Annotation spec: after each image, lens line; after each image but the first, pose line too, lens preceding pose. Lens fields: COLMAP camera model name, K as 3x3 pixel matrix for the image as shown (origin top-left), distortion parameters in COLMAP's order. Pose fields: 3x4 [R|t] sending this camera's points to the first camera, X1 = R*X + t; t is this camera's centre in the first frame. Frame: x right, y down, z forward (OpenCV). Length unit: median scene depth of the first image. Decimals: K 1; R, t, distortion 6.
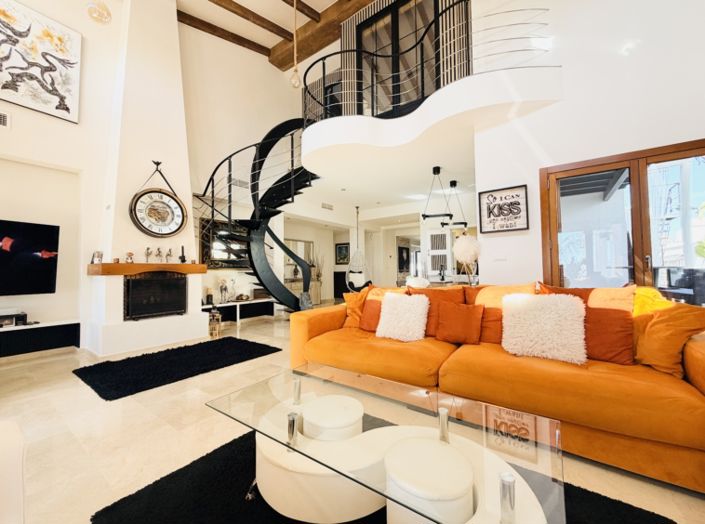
lens RADIAL K [[280.3, 0, 349.2], [0, 280.3, 261.8], [0, 0, 1]] dist [0.000523, -0.000192]
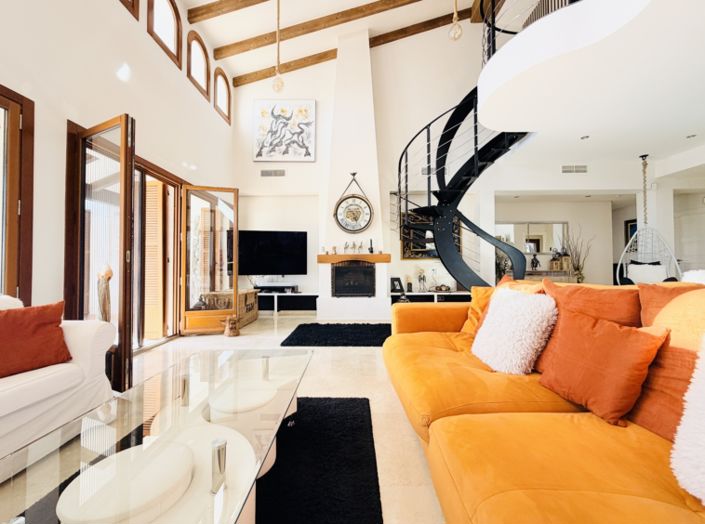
lens RADIAL K [[280.3, 0, 350.7], [0, 280.3, 260.7], [0, 0, 1]] dist [0.000523, -0.000192]
pose [[0.579322, -0.007860, -0.815061, 0.326871], [0.025127, 0.999650, 0.008219, 0.023664], [0.814711, -0.025242, 0.579317, 0.259756]]
